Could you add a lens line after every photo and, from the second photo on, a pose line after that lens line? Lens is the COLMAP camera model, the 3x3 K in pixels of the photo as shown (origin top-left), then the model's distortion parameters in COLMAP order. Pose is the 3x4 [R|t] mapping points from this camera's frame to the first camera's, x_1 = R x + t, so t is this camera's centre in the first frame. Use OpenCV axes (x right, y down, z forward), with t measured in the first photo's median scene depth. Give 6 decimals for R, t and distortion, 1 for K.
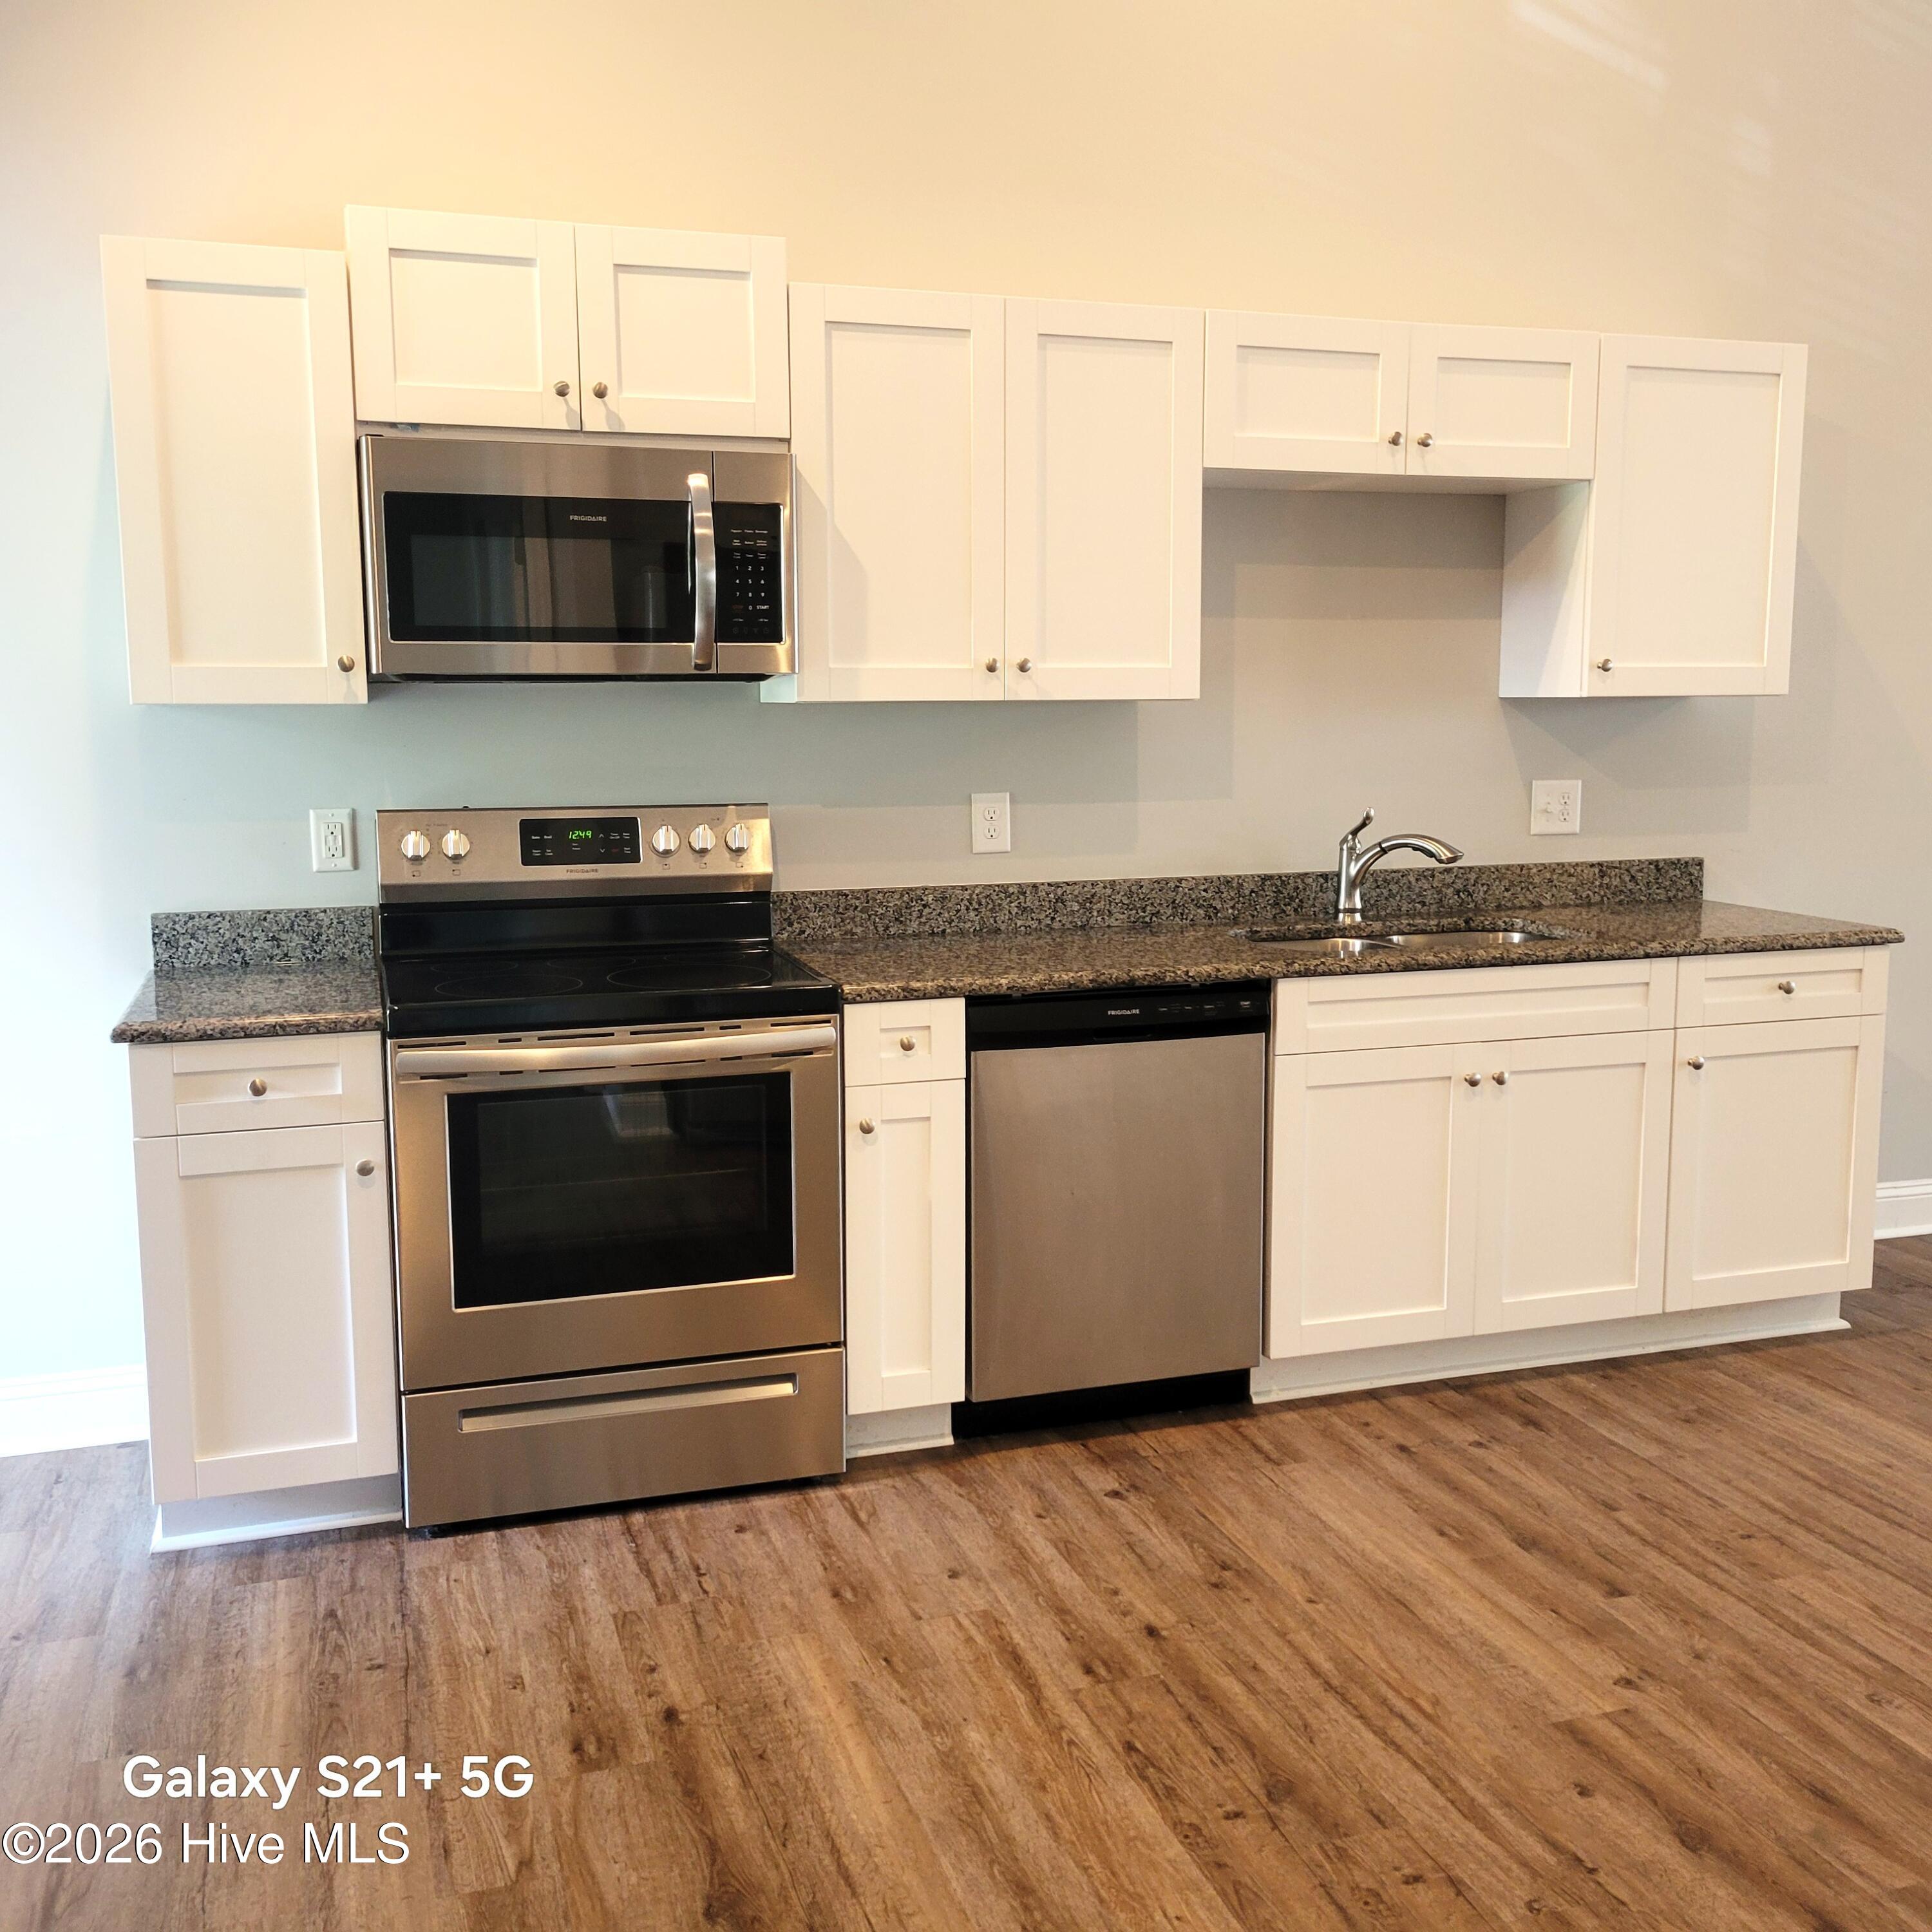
lens RADIAL K [[1910.3, 0, 940.7], [0, 1910.3, 943.0], [0, 0, 1]] dist [0.049243, -0.022694]
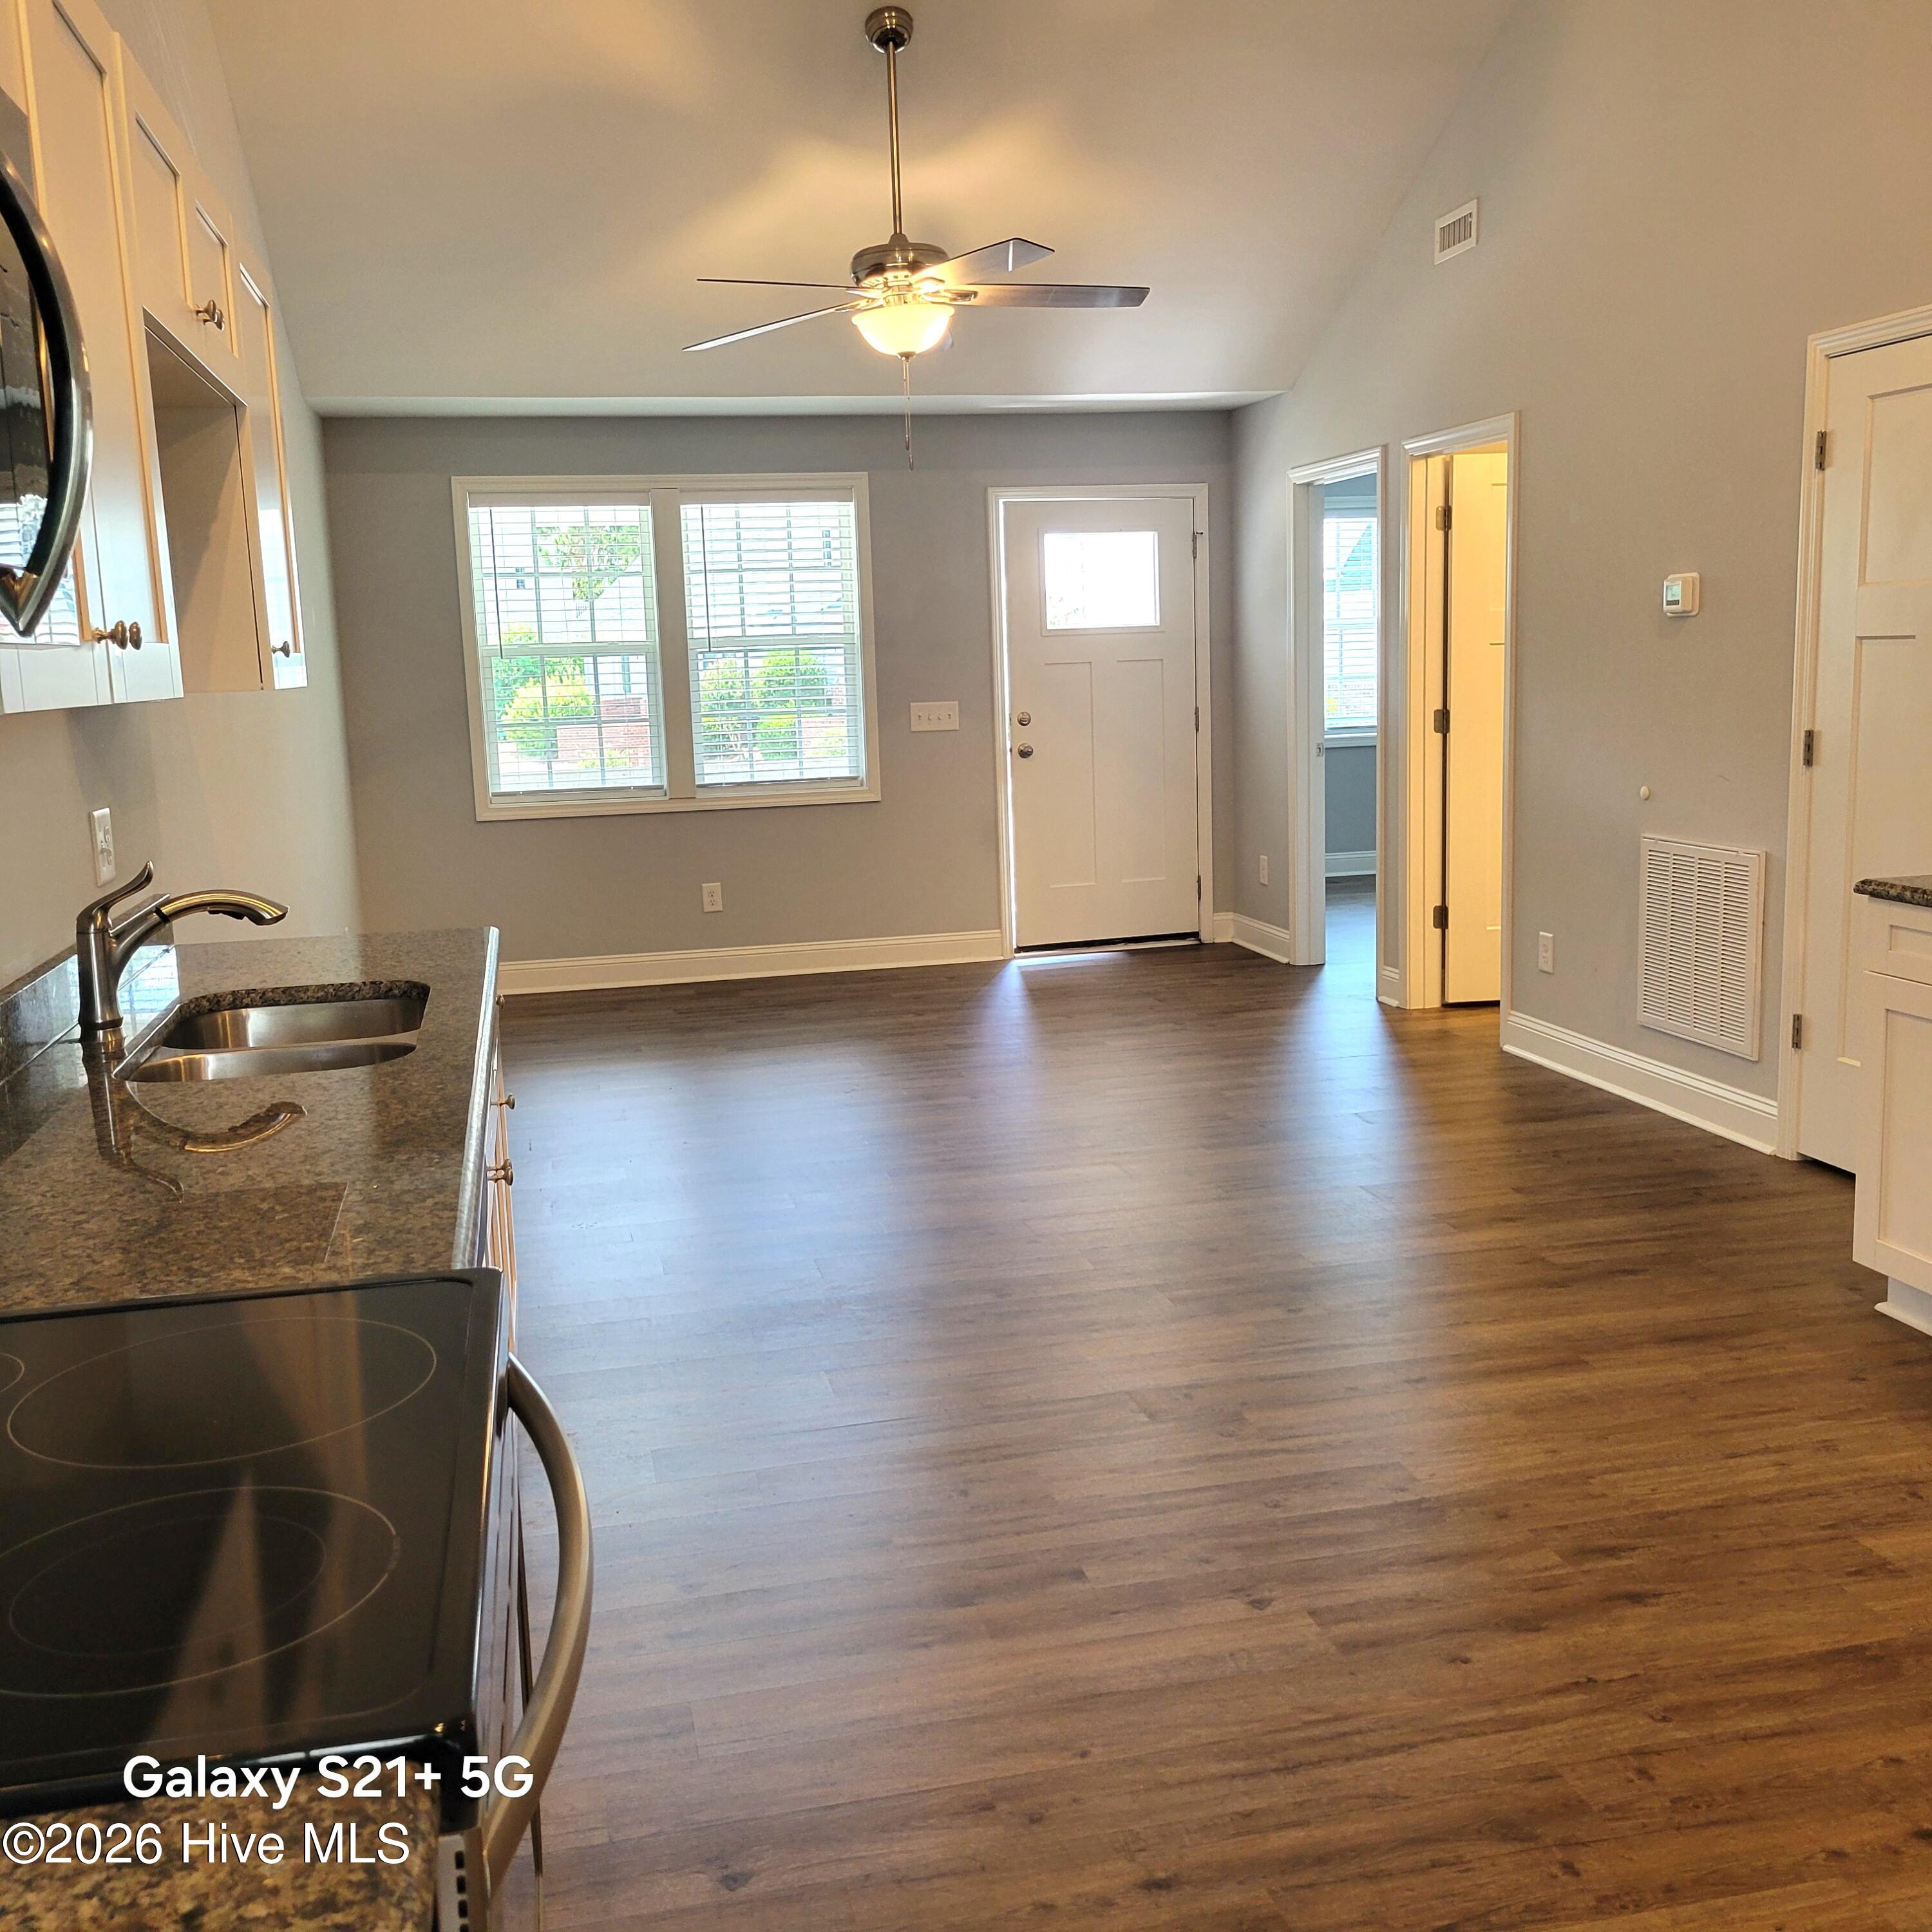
lens RADIAL K [[1910.3, 0, 940.7], [0, 1910.3, 943.0], [0, 0, 1]] dist [0.049243, -0.022694]
pose [[0.079783, -0.141133, 0.986771, -0.647189], [0.154120, 0.979769, 0.127670, -0.132901], [-0.984826, 0.141895, 0.099920, 1.014612]]
